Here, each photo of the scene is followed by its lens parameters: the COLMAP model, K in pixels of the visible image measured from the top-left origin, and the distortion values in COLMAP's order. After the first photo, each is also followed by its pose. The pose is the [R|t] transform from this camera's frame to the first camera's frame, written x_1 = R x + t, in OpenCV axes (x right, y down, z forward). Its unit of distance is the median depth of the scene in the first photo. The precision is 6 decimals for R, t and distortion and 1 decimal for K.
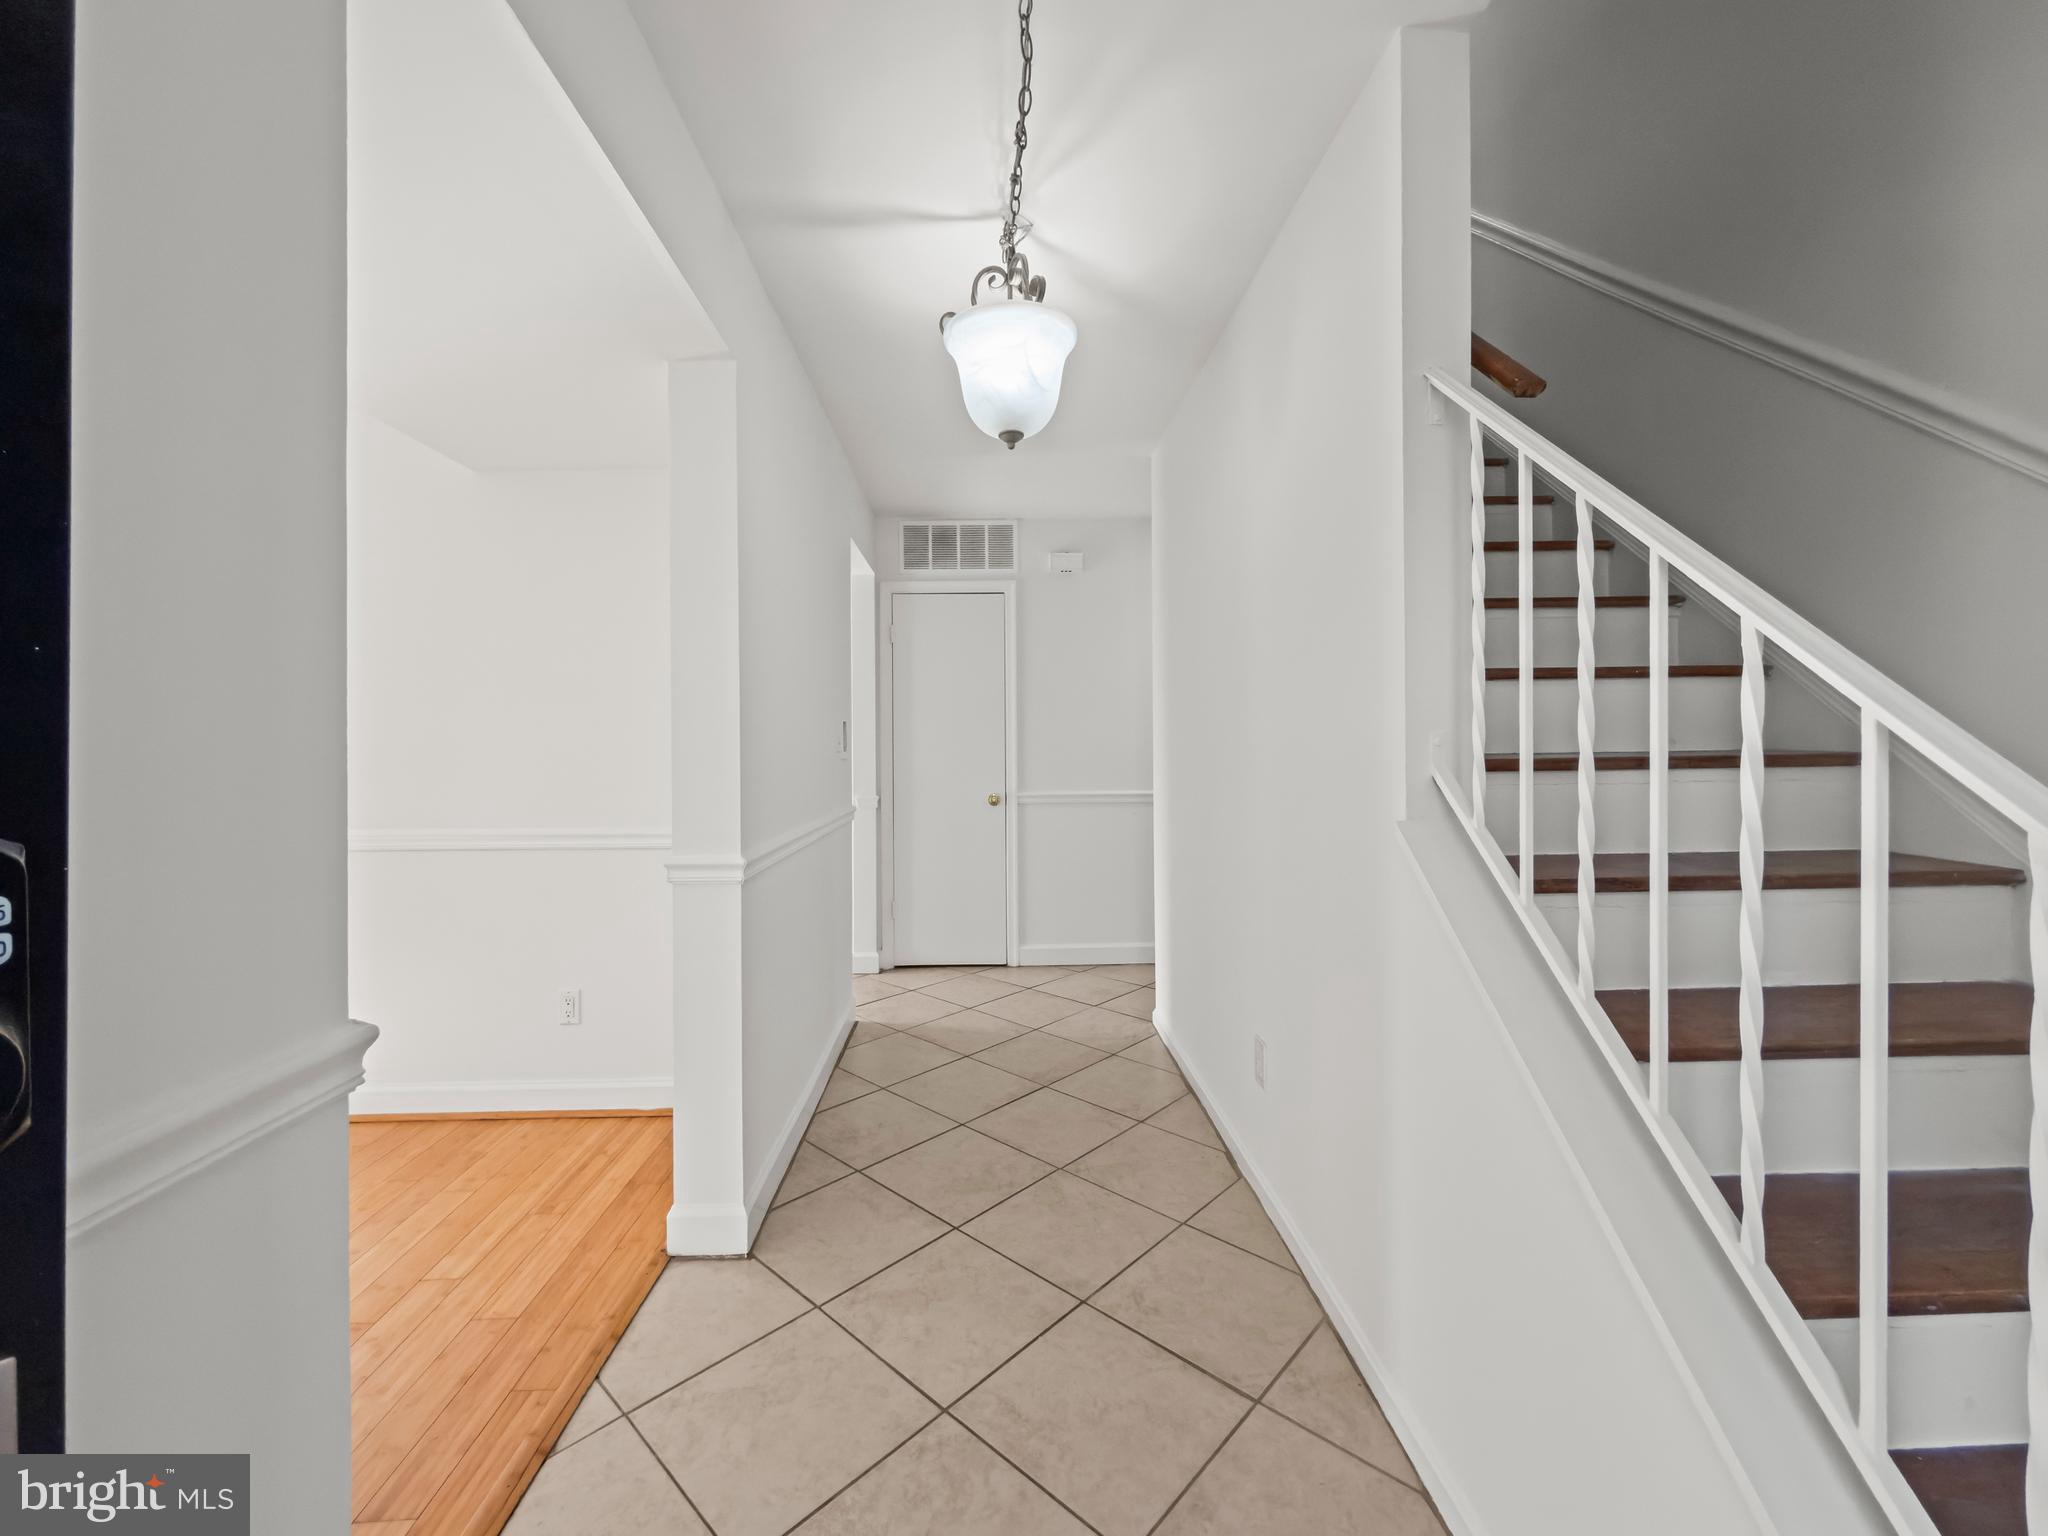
lens RADIAL K [[840.6, 0, 1024.0], [0, 840.6, 768.0], [0, 0, 1]] dist [-0.002570, -0.000264]
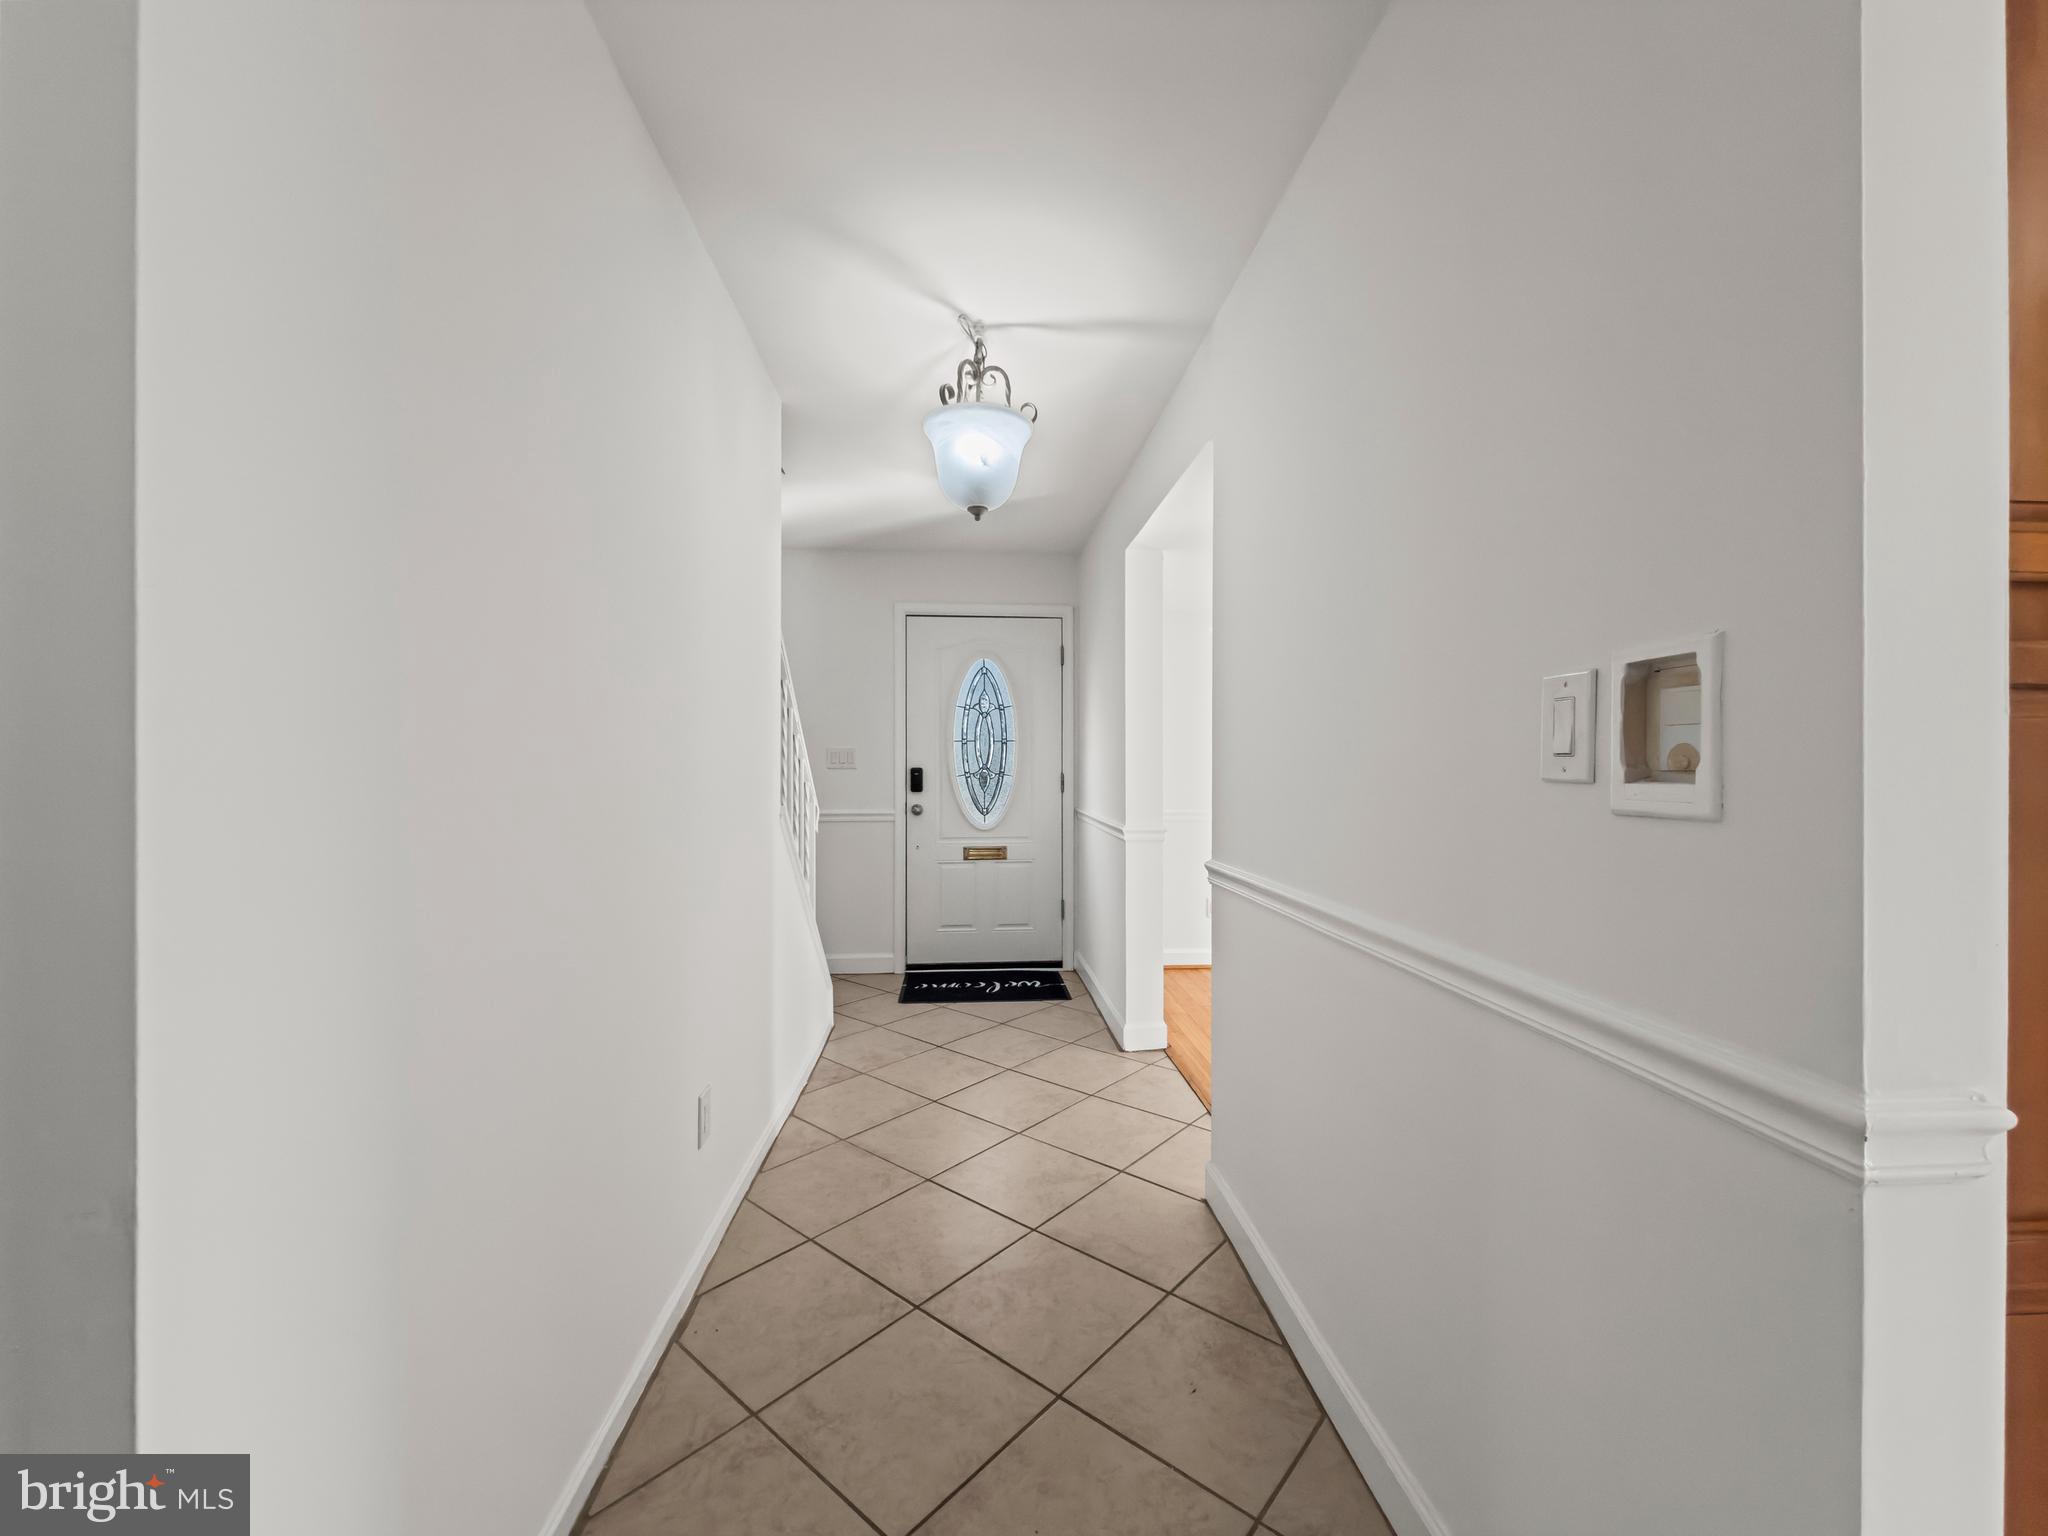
lens RADIAL K [[840.6, 0, 1024.0], [0, 840.6, 768.0], [0, 0, 1]] dist [-0.002570, -0.000264]
pose [[-0.999611, 0.001005, -0.027889, -0.038213], [0.000331, 0.999708, 0.024182, -0.047539], [0.027905, 0.024163, -0.999318, 1.922651]]
